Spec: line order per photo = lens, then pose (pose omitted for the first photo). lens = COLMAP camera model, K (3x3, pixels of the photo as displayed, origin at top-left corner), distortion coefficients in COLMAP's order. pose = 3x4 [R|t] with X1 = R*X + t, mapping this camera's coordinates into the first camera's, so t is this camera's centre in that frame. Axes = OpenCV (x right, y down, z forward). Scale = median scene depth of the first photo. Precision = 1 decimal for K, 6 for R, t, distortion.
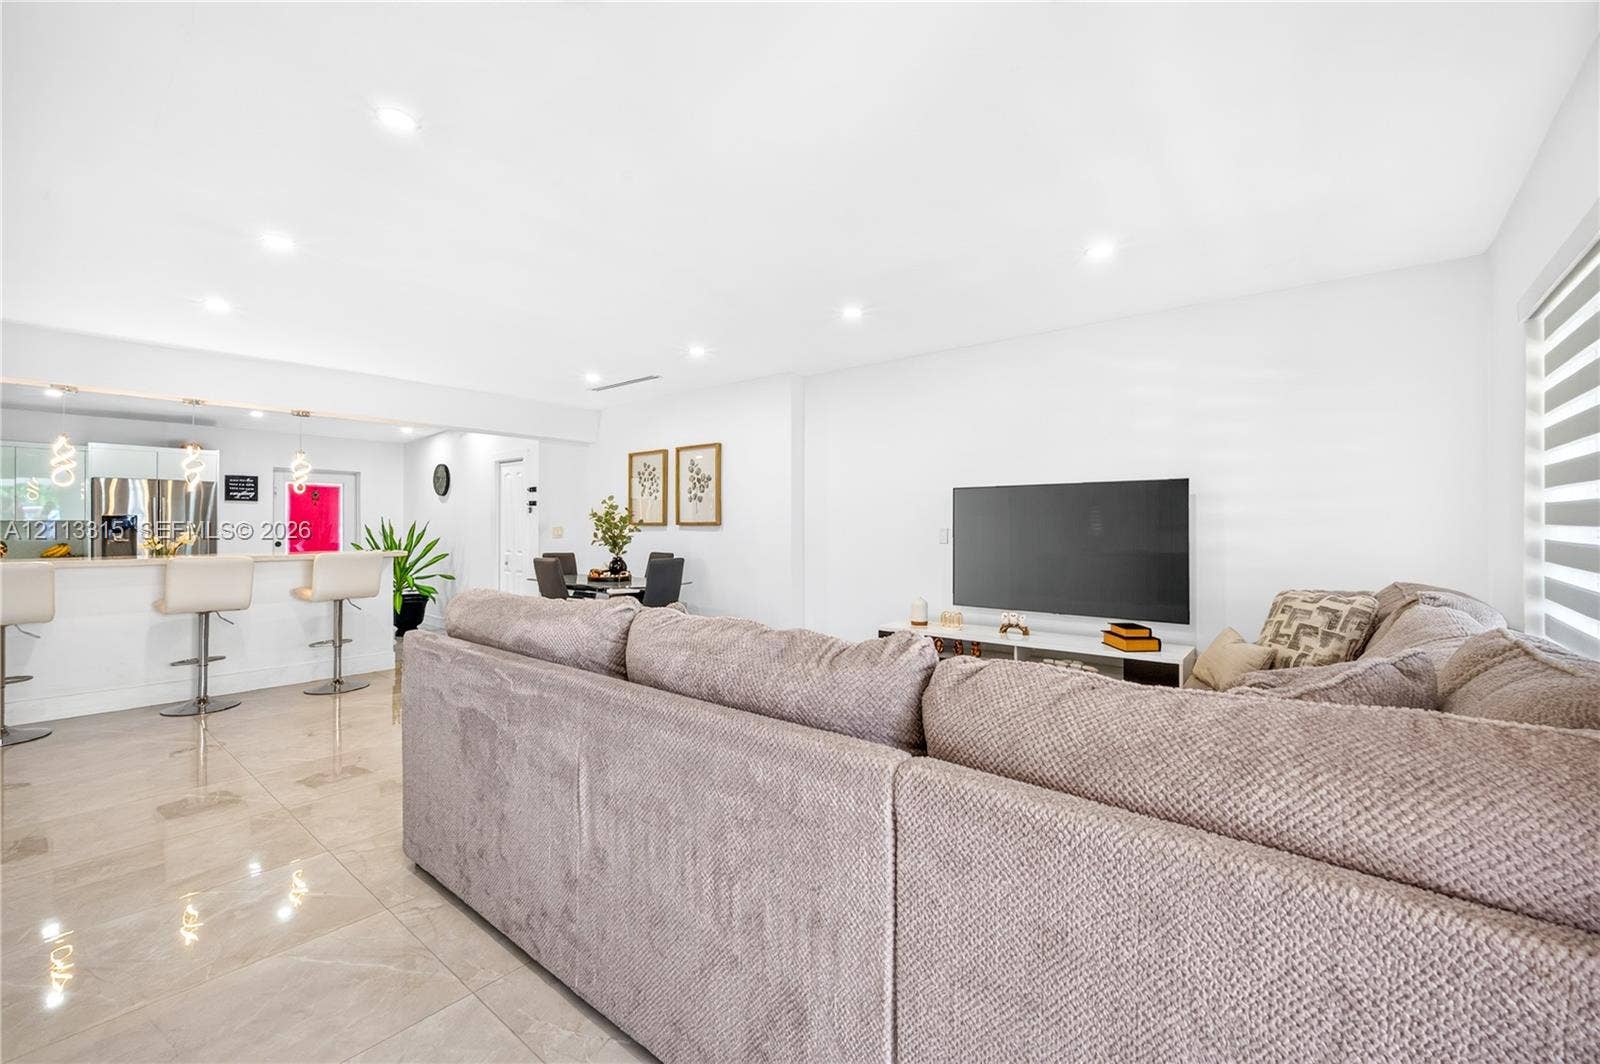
lens RADIAL K [[663.0, 0, 792.3], [0, 663.0, 524.9], [0, 0, 1]] dist [-0.000953, -0.000102]
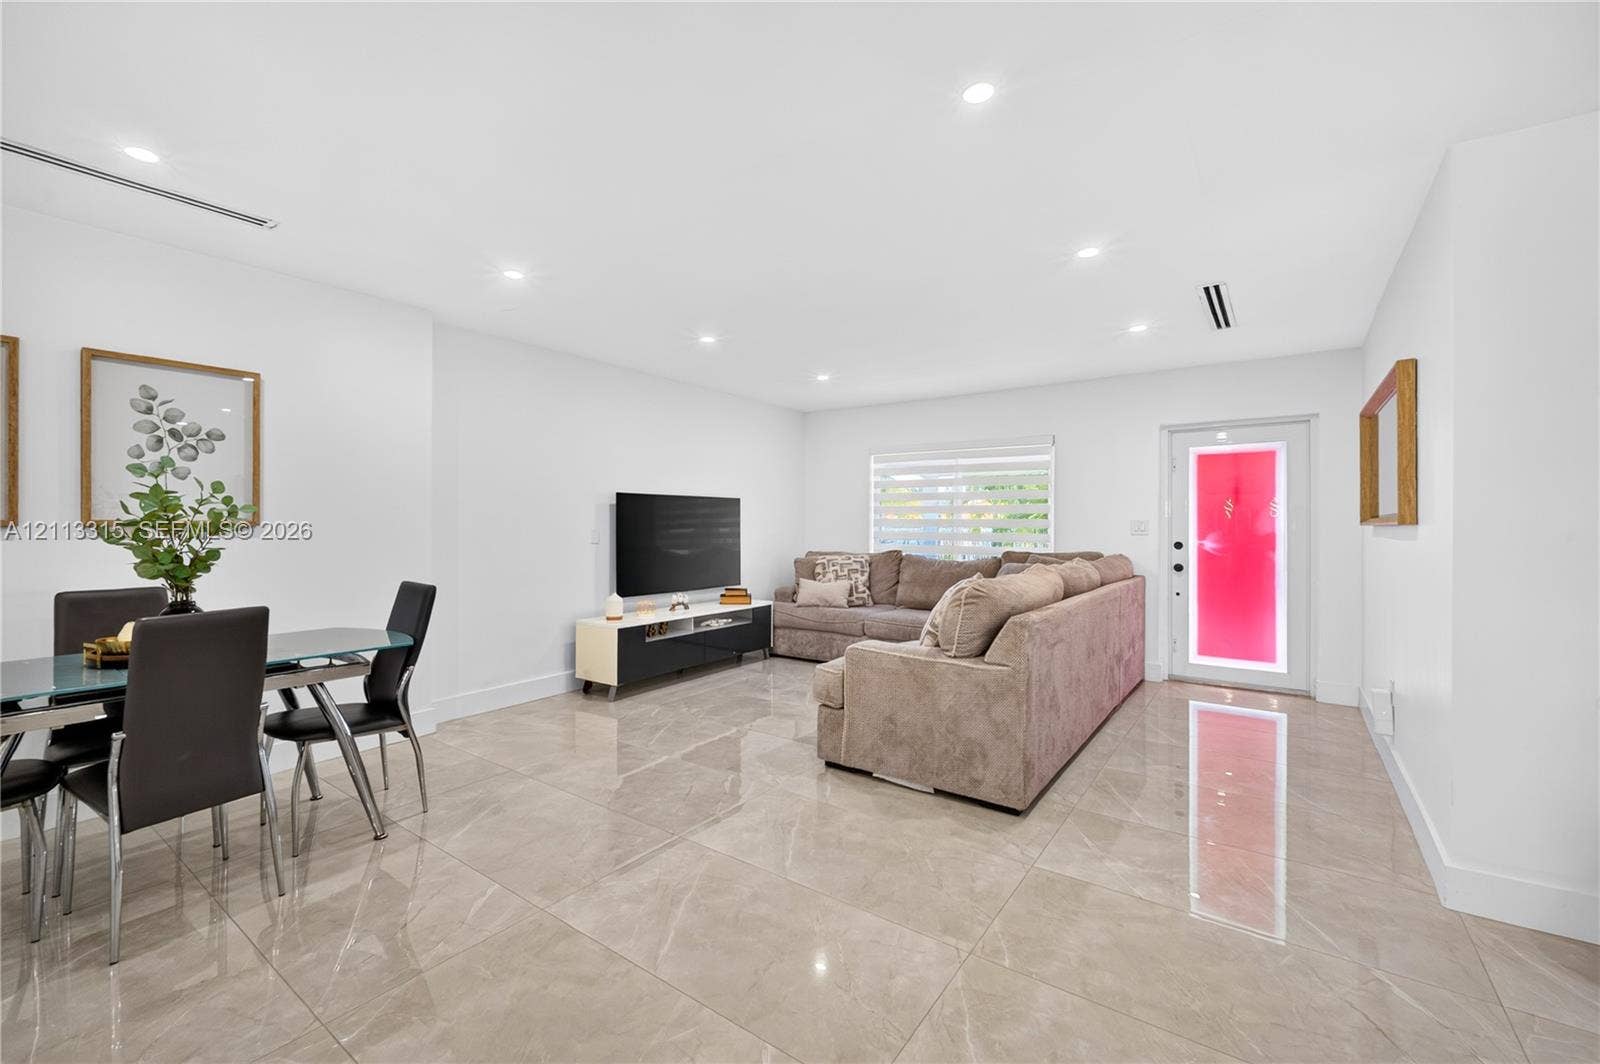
lens RADIAL K [[663.0, 0, 792.3], [0, 663.0, 524.9], [0, 0, 1]] dist [-0.000953, -0.000102]
pose [[-0.063316, 0.015060, 0.997880, -0.685725], [0.005689, 0.999875, -0.014729, 0.011095], [-0.997977, 0.004745, -0.063394, 0.589830]]
